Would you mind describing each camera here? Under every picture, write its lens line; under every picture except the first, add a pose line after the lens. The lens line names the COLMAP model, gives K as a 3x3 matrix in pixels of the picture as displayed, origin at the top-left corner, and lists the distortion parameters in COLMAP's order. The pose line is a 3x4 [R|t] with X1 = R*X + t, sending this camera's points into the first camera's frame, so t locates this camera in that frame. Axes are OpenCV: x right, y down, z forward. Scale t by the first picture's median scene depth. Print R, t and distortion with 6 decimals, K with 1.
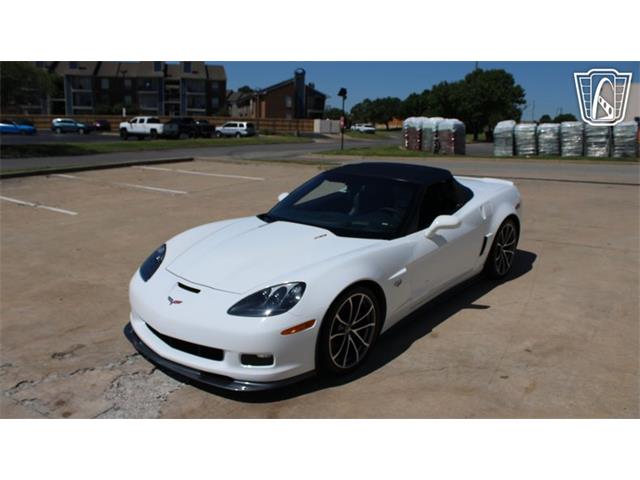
lens RADIAL K [[524.9, 0, 320.0], [0, 524.9, 240.0], [0, 0, 1]] dist [-0.137912, 0.089780]
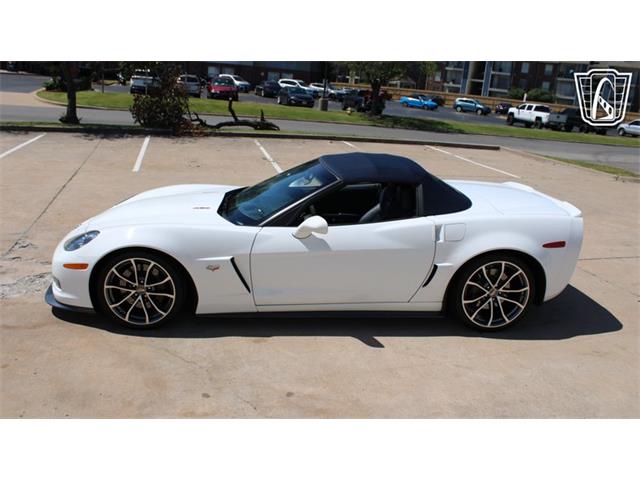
lens RADIAL K [[524.9, 0, 320.0], [0, 524.9, 240.0], [0, 0, 1]] dist [-0.137912, 0.089780]
pose [[0.714409, 0.236775, -0.658450, 0.110794], [-0.218992, 0.969394, 0.110986, -0.014231], [0.664576, 0.064906, 0.744396, 0.049512]]
